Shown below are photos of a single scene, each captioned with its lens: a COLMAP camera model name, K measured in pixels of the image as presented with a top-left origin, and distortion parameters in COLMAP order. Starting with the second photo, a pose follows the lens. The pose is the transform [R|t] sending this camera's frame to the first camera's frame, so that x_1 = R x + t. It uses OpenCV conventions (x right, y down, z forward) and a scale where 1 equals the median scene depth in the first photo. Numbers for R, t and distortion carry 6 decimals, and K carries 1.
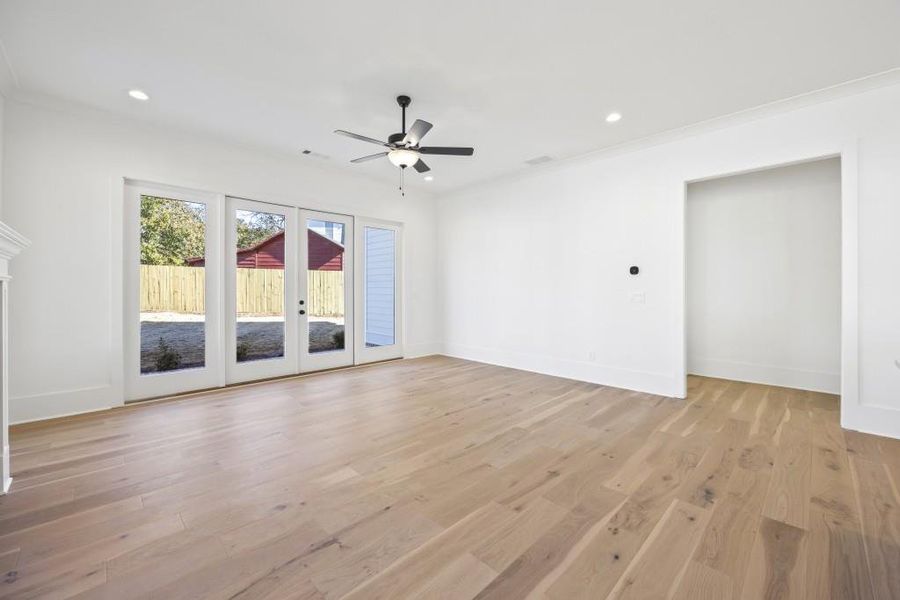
lens RADIAL K [[361.8, 0, 452.0], [0, 361.8, 292.0], [0, 0, 1]] dist [-0.003025, -0.000223]
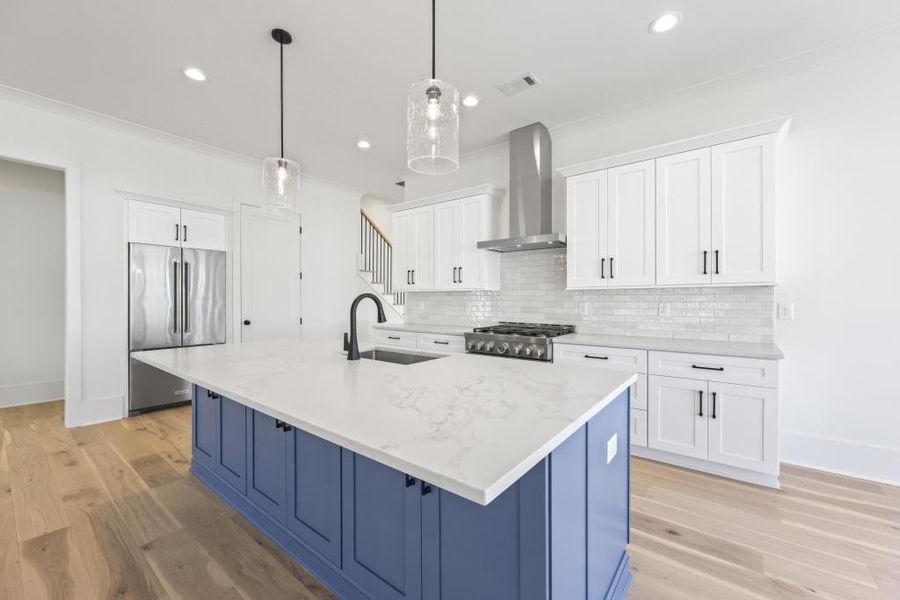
lens RADIAL K [[361.8, 0, 455.0], [0, 361.8, 300.9], [0, 0, 1]] dist [-0.003025, -0.000223]
pose [[-0.132494, -0.002891, 0.991180, -0.117292], [0.001478, 0.999994, 0.003114, 0.000357], [-0.991183, 0.001878, -0.132489, 0.009360]]
